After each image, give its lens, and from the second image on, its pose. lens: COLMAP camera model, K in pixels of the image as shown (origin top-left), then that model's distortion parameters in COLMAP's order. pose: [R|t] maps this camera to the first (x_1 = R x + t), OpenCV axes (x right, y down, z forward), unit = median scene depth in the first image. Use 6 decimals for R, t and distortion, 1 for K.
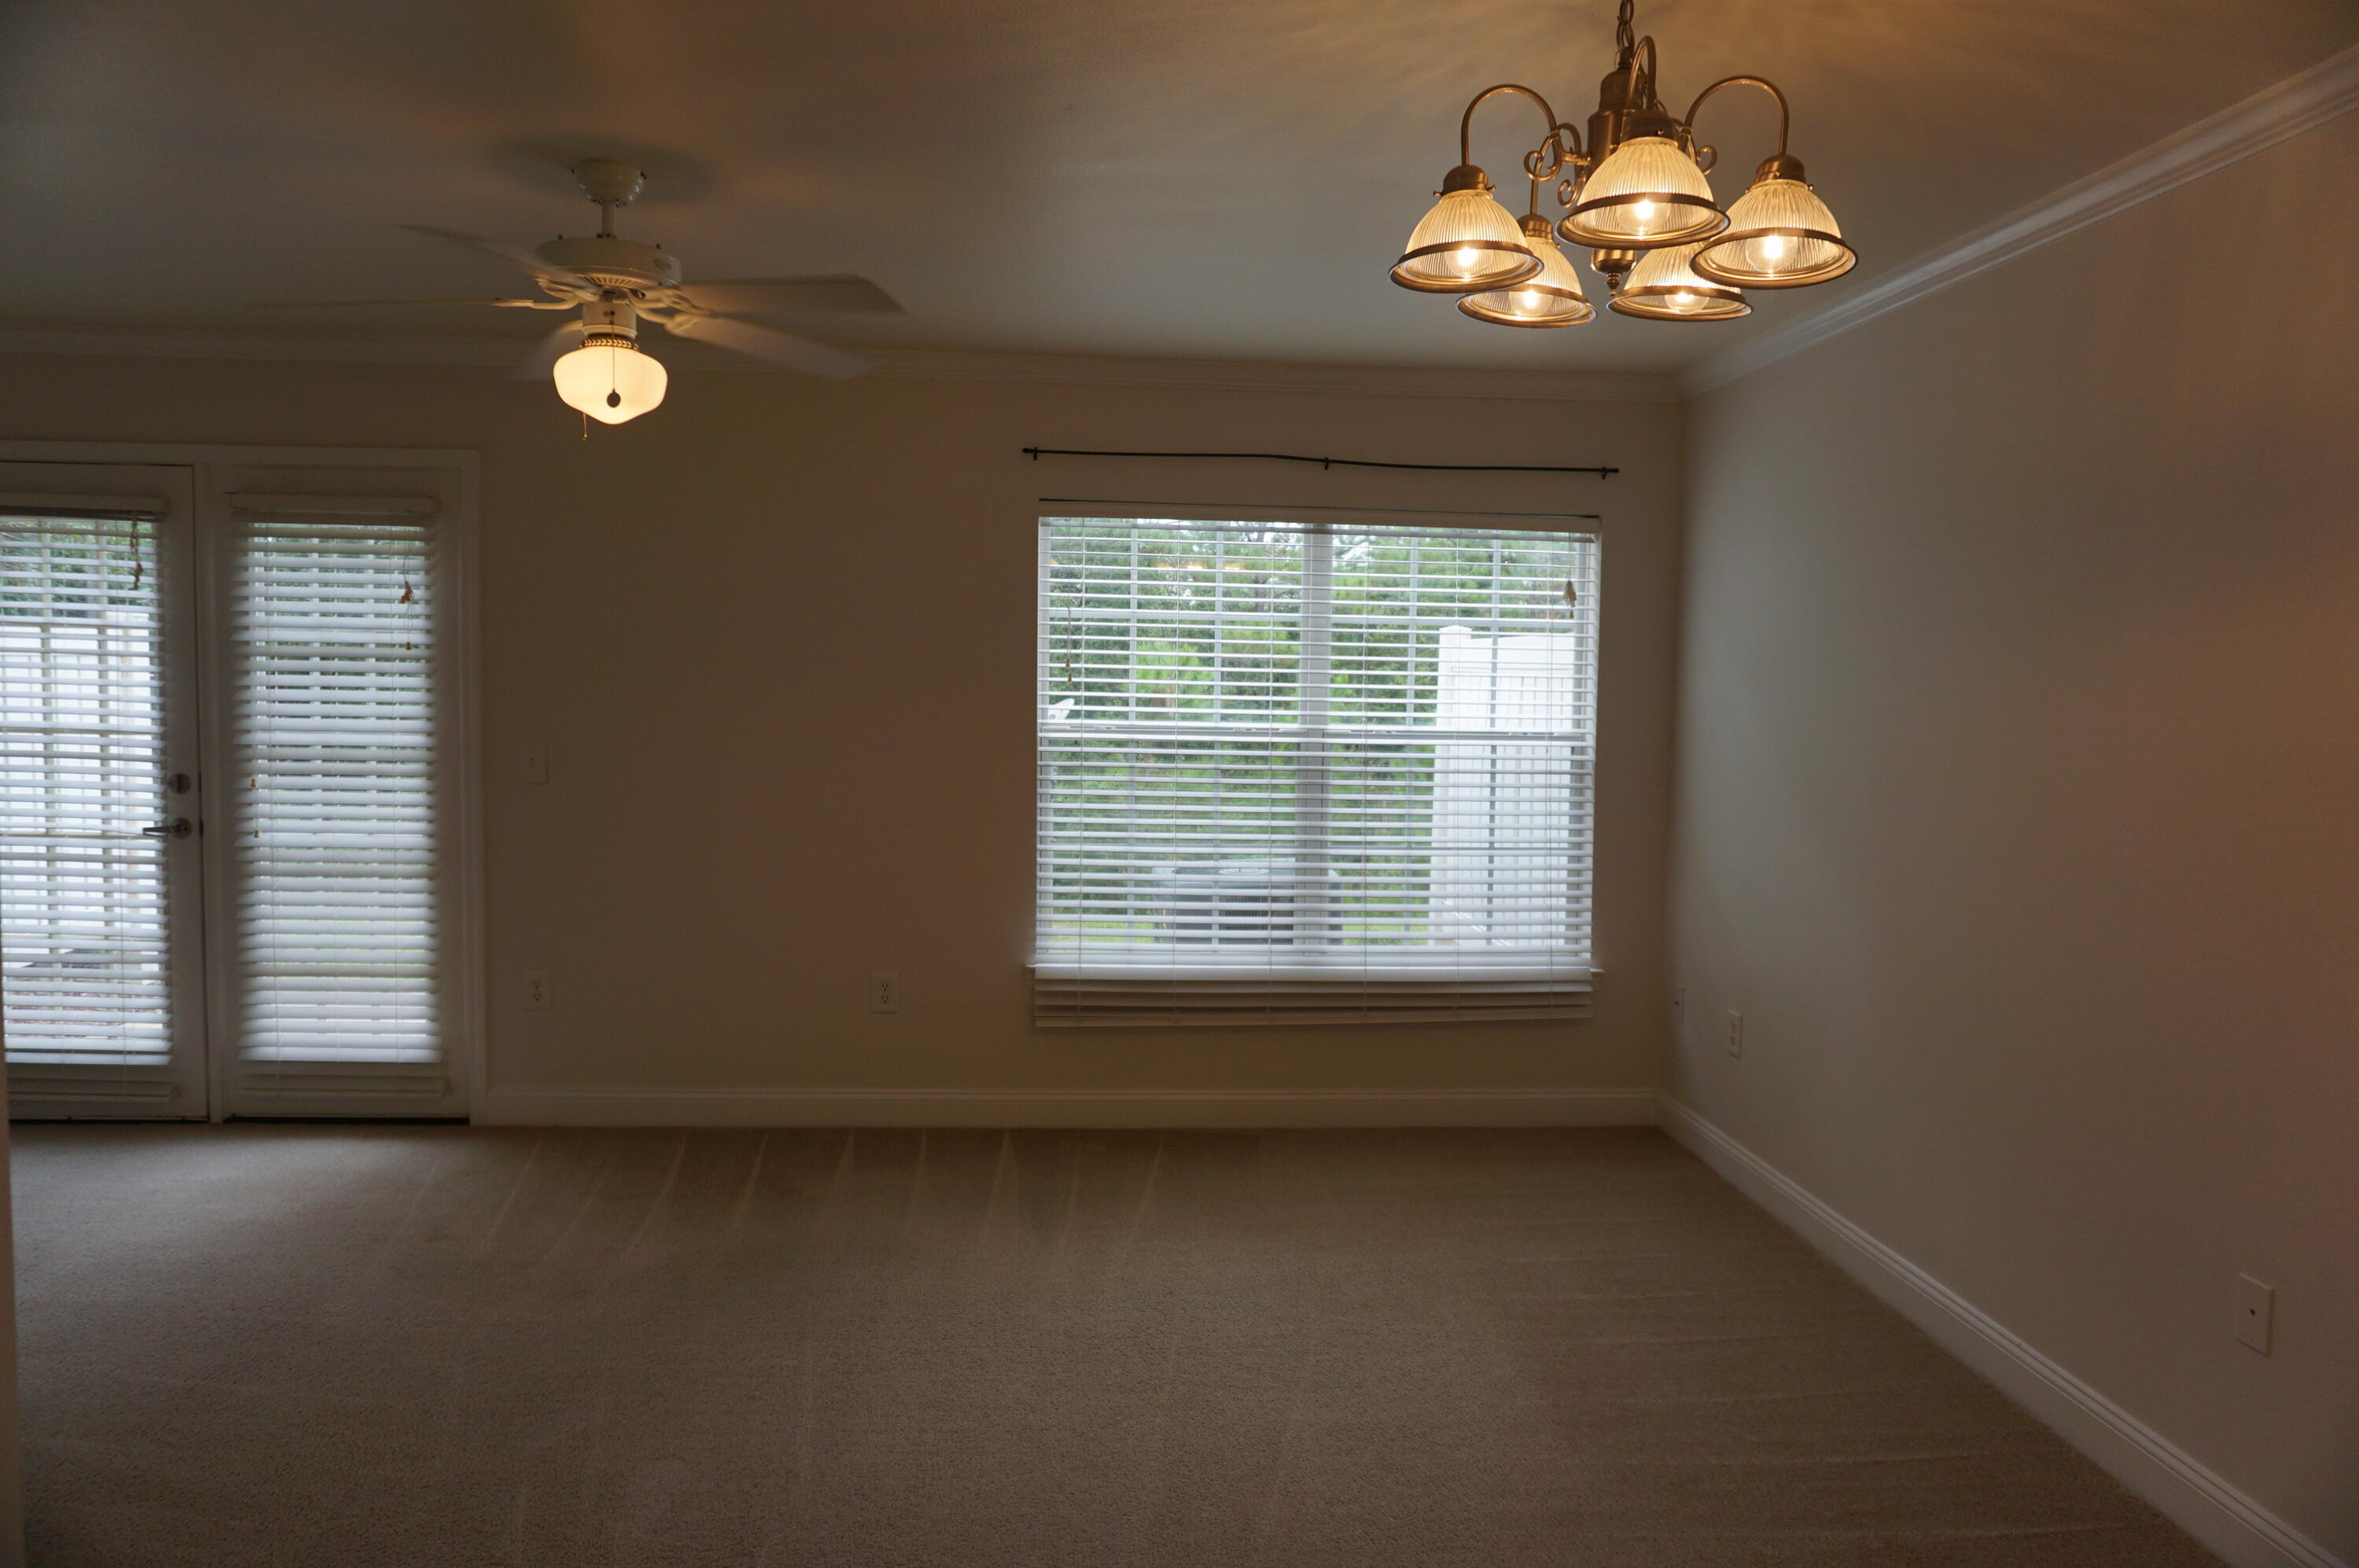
lens RADIAL K [[1578.0, 0, 1206.4], [0, 1578.0, 789.4], [0, 0, 1]] dist [-0.053309, 0.033008]
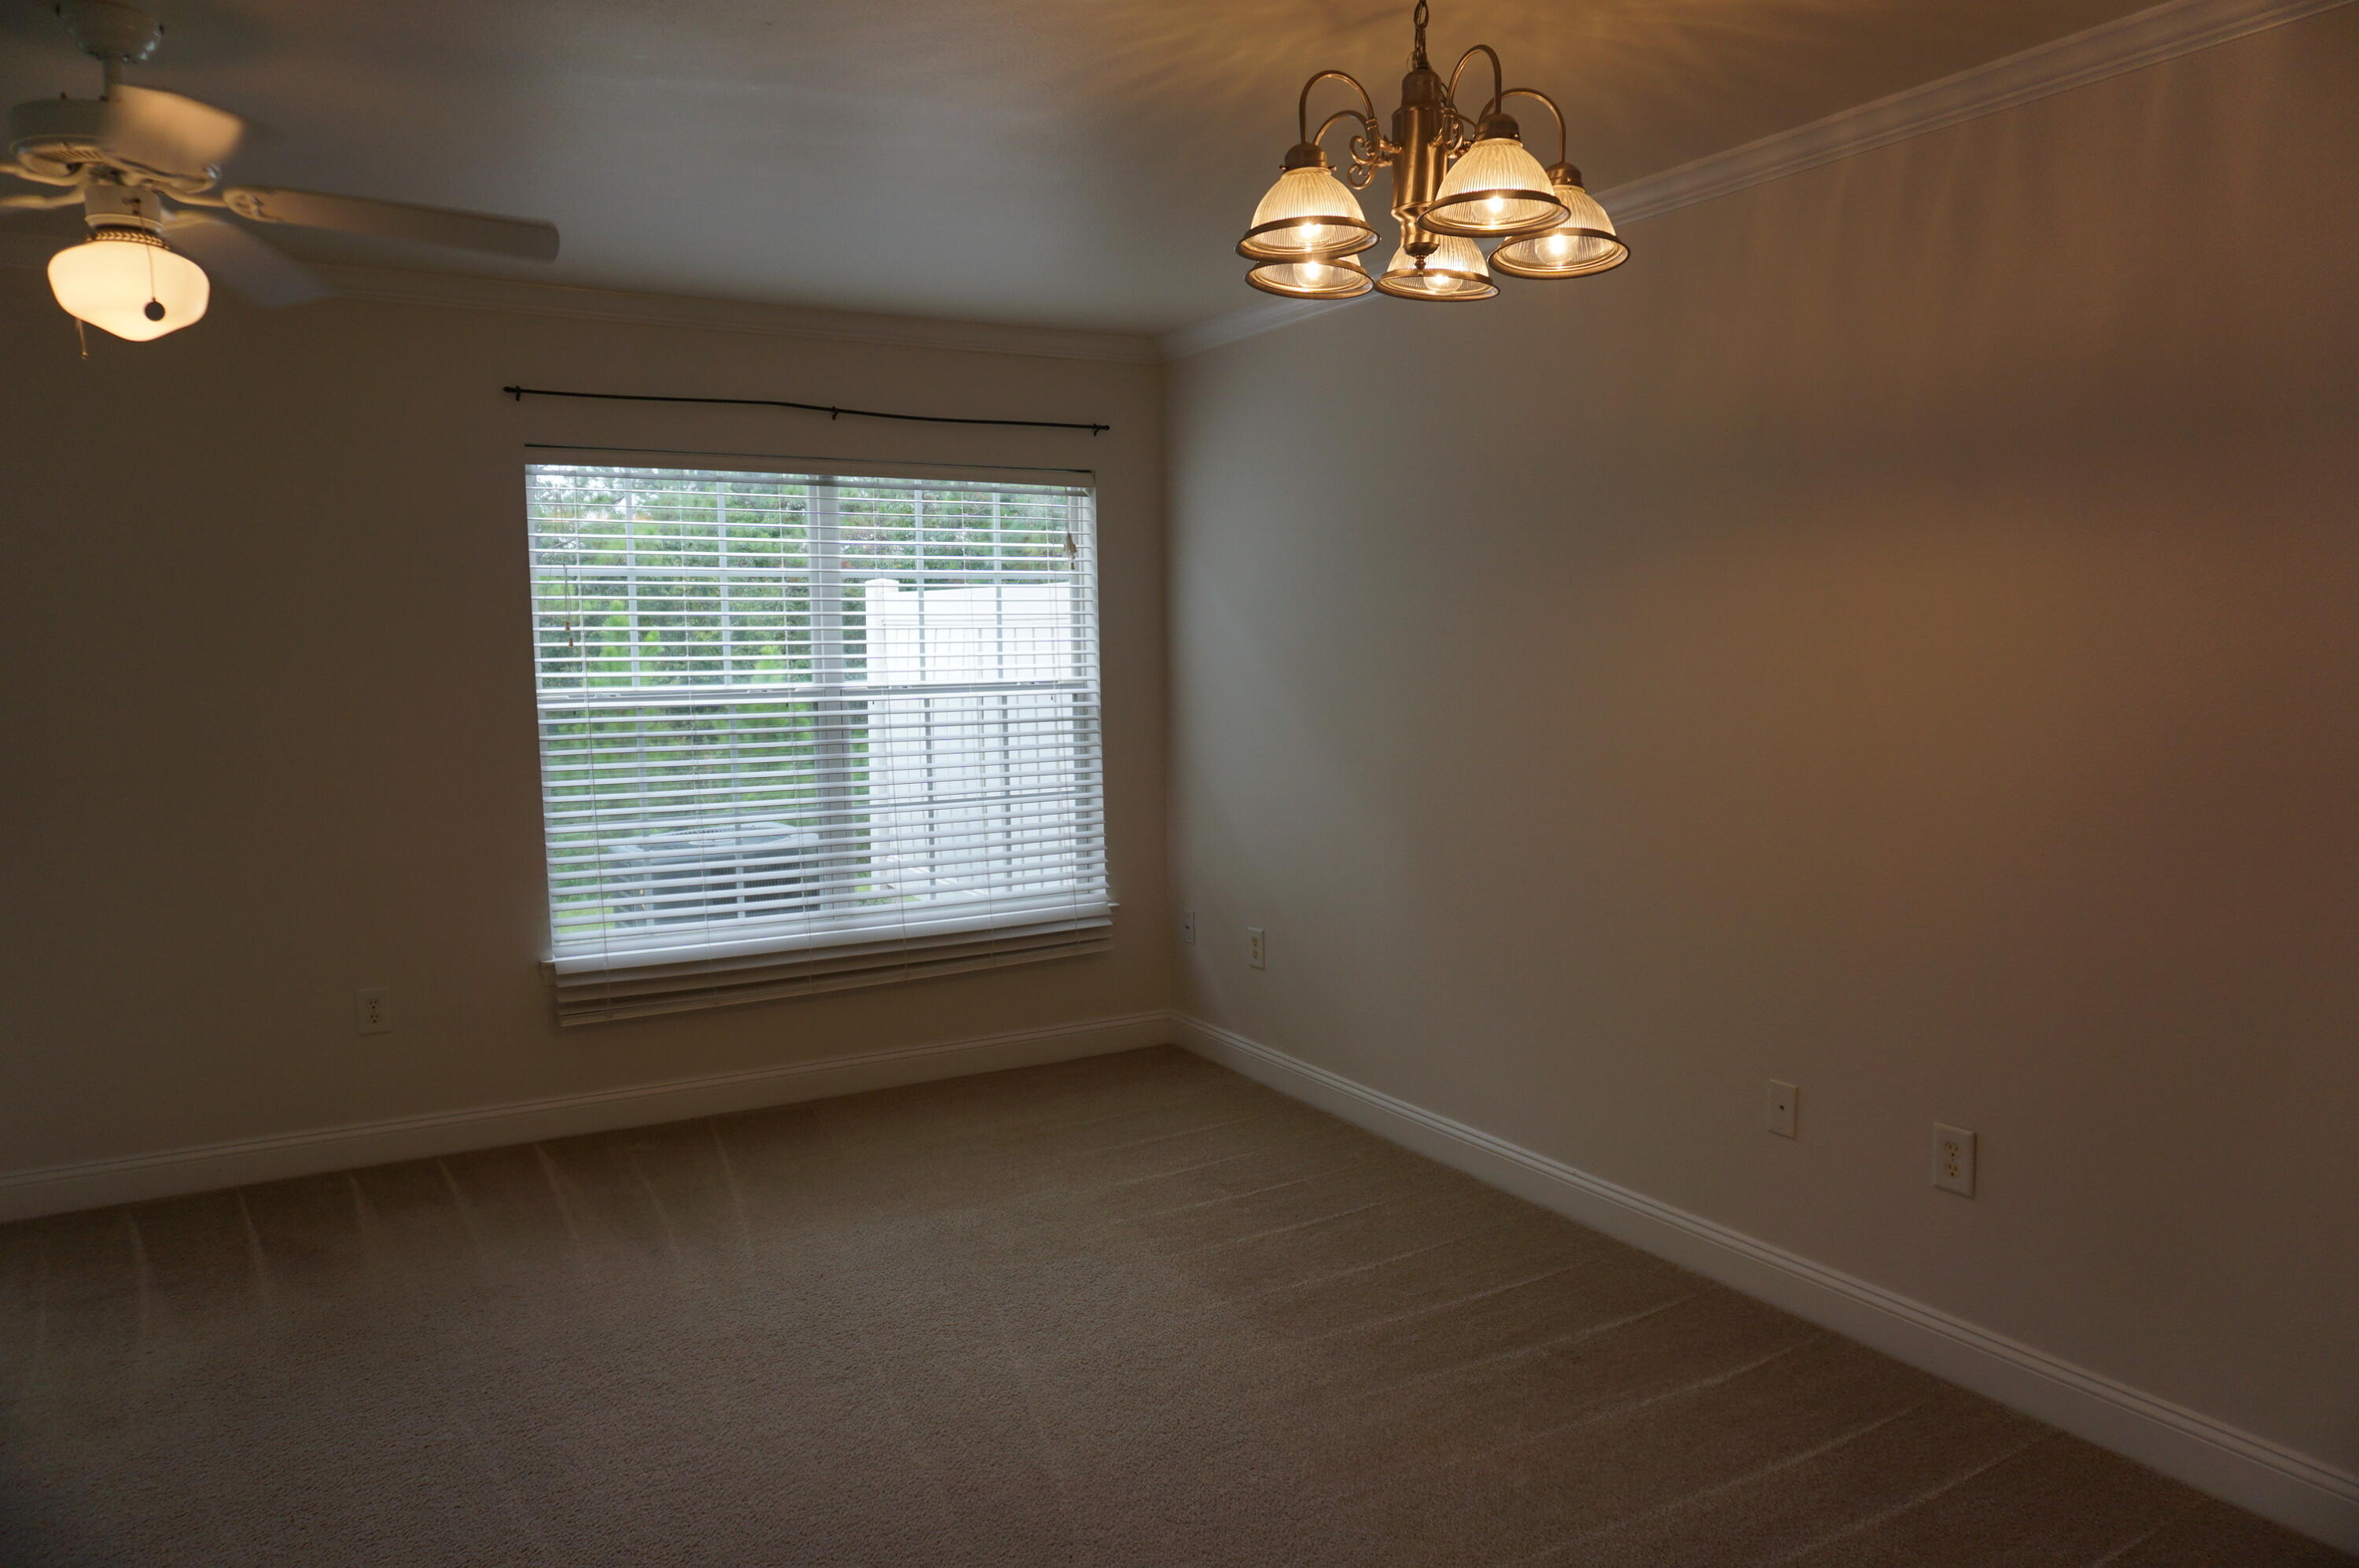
lens RADIAL K [[1578.0, 0, 1181.8], [0, 1578.0, 788.8], [0, 0, 1]] dist [-0.053309, 0.033008]
pose [[0.898560, -0.070027, 0.433228, -0.164660], [0.057138, 0.997452, 0.042718, -0.004903], [-0.435116, -0.013631, 0.900271, 0.030833]]
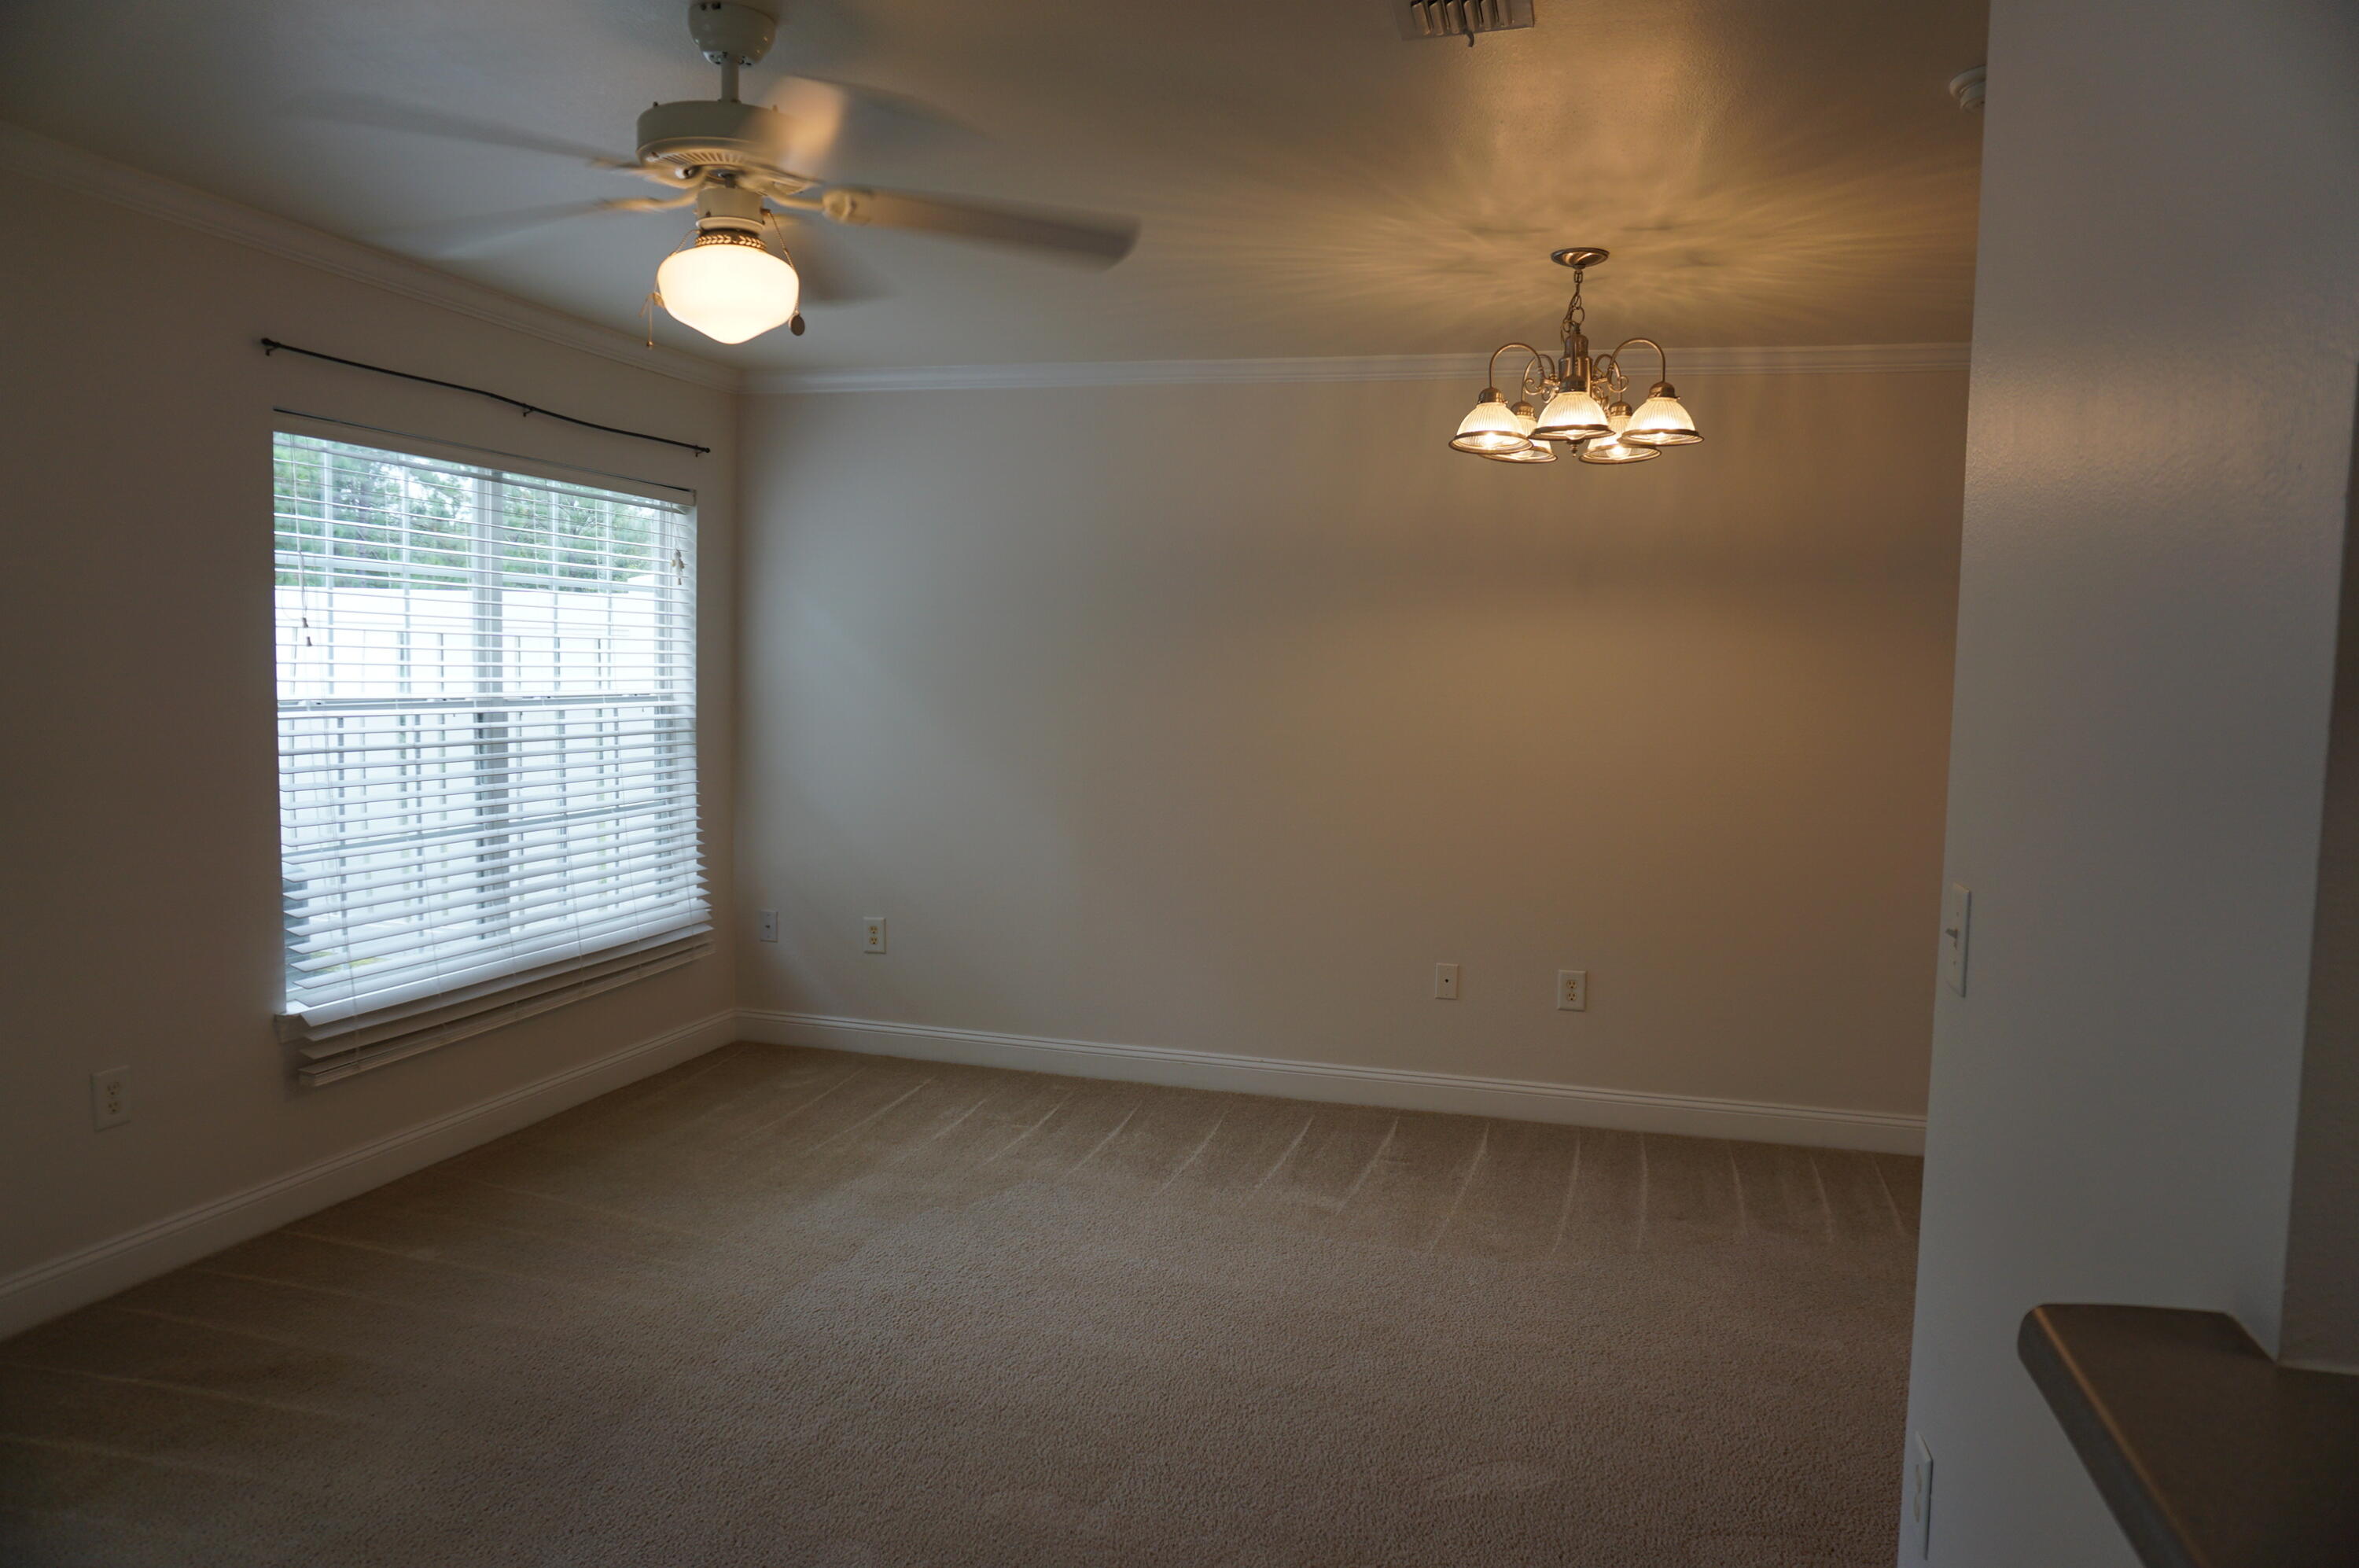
lens RADIAL K [[1578.0, 0, 1187.2], [0, 1578.0, 827.4], [0, 0, 1]] dist [-0.053309, 0.033008]
pose [[0.345198, -0.107436, 0.932361, -0.654544], [0.046153, 0.994168, 0.097470, -0.033579], [-0.937395, 0.009385, 0.348143, 0.312878]]
